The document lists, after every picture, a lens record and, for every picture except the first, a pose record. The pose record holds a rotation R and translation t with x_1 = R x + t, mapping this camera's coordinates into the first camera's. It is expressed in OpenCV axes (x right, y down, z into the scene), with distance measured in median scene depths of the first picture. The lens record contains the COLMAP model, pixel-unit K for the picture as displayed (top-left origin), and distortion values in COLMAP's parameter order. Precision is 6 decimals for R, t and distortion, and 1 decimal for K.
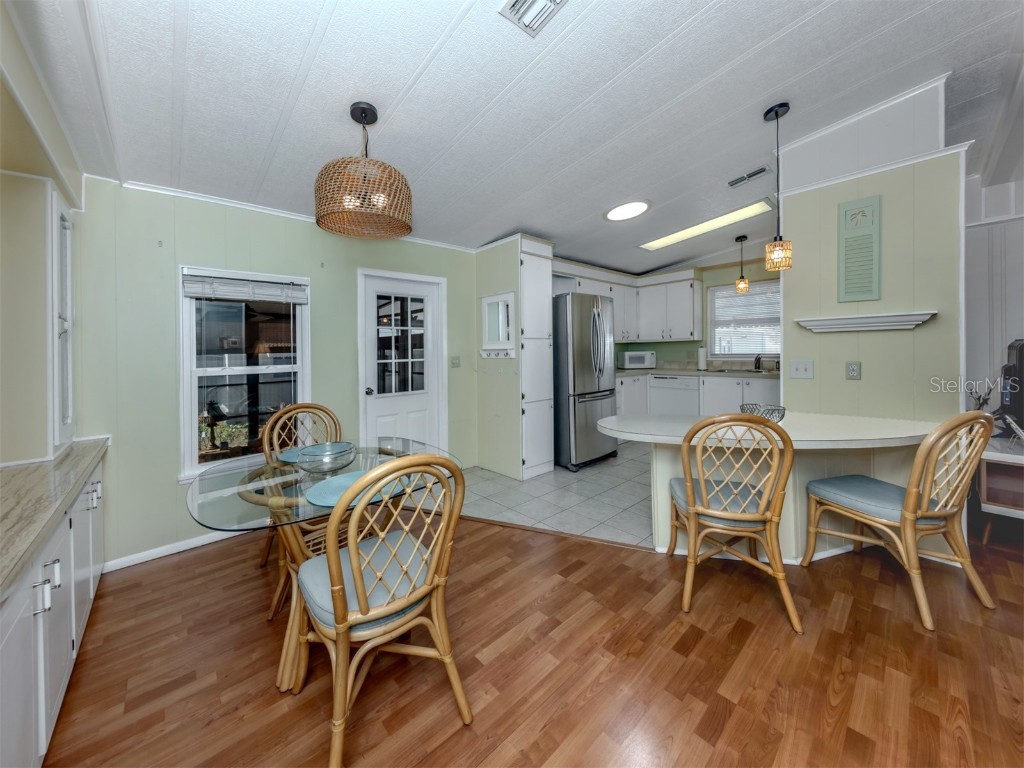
lens RADIAL K [[370.7, 0, 492.9], [0, 370.7, 357.0], [0, 0, 1]] dist [0.002905, -0.000504]
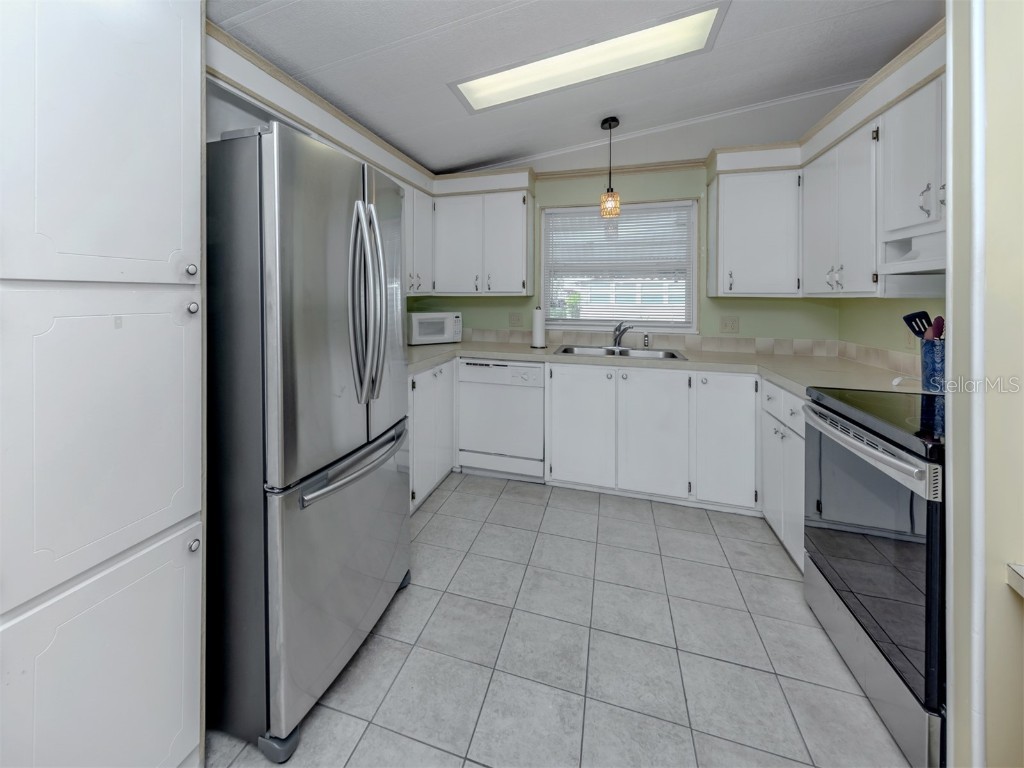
lens RADIAL K [[432.7, 0, 460.6], [0, 432.7, 301.0], [0, 0, 1]] dist [0.007450, -0.001563]
pose [[0.871565, 0.015794, 0.490026, 0.179014], [-0.011886, 0.999868, -0.011087, -0.040730], [-0.490137, 0.003838, 0.871637, 0.673989]]
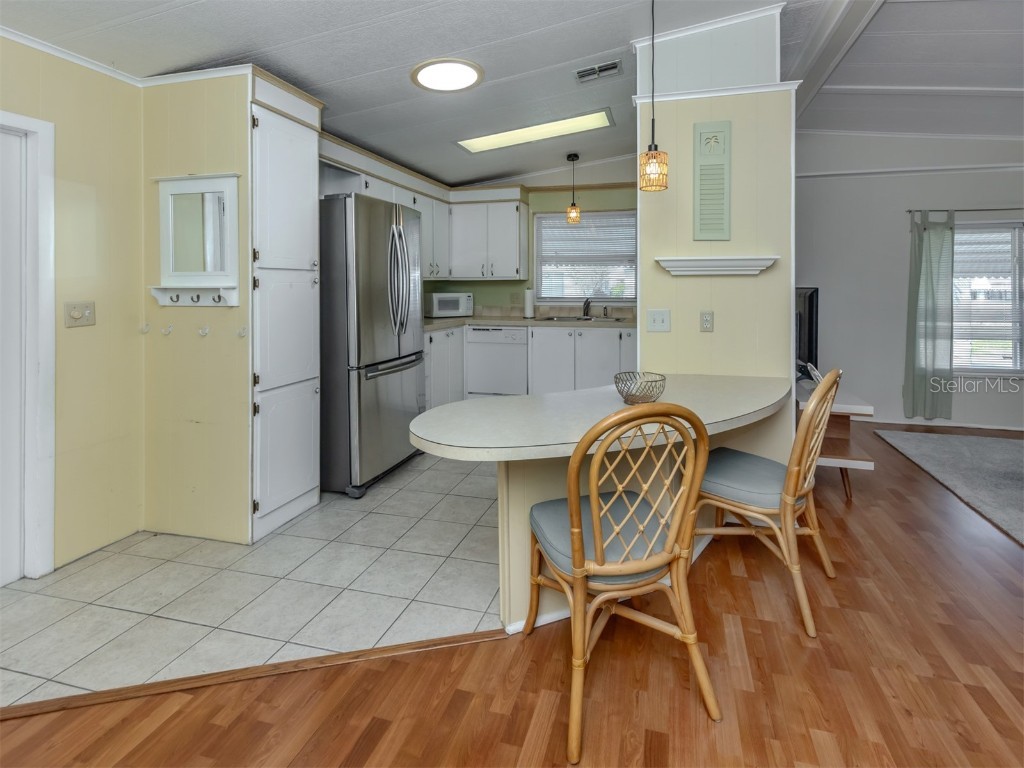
lens RADIAL K [[483.7, 0, 553.4], [0, 483.7, 290.2], [0, 0, 1]] dist [0.011687, -0.002739]
pose [[0.817861, 0.012183, 0.575288, 0.028192], [-0.003895, 0.999870, -0.015636, -0.010573], [-0.575403, 0.010547, 0.817802, 0.196290]]
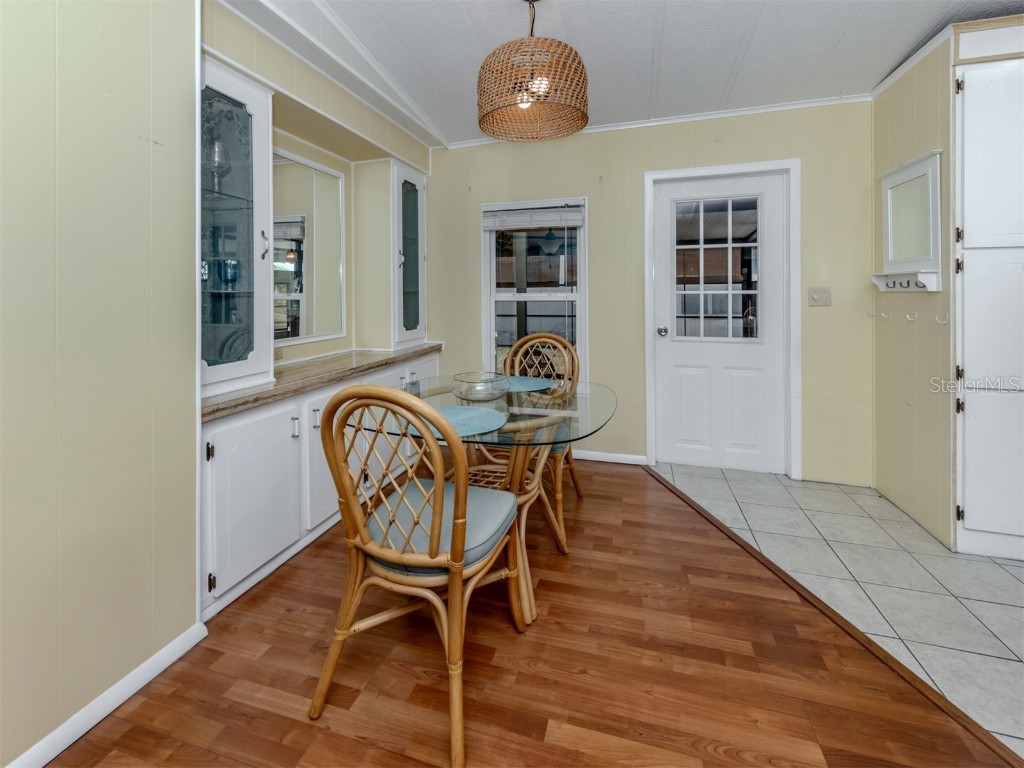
lens RADIAL K [[440.6, 0, 508.3], [0, 440.6, 300.2], [0, 0, 1]] dist [0.005415, -0.002120]
pose [[0.536866, 0.029448, -0.843153, 0.236705], [-0.023144, 0.999529, 0.020173, 0.015412], [0.843350, 0.008684, 0.537294, 0.213307]]
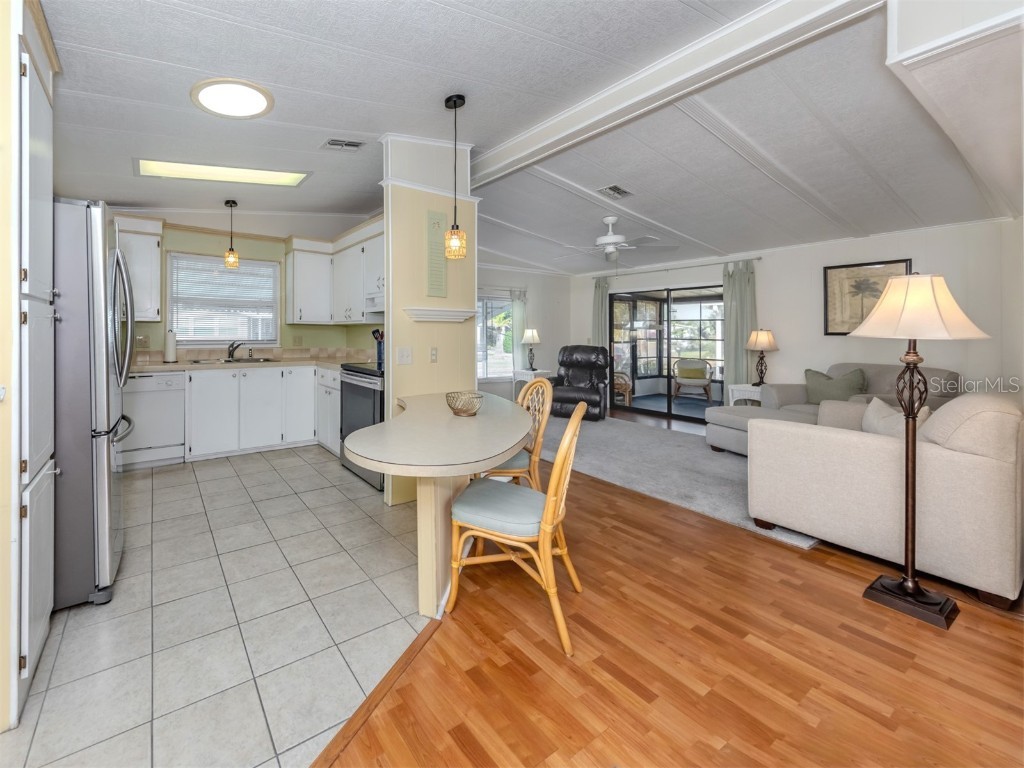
lens RADIAL K [[410.6, 0, 398.8], [0, 410.6, 331.7], [0, 0, 1]] dist [0.014098, -0.003119]
pose [[0.182781, 0.021302, 0.982923, -0.225512], [0.007024, 0.999711, -0.022972, -0.004142], [-0.983128, 0.011102, 0.182579, 0.583421]]
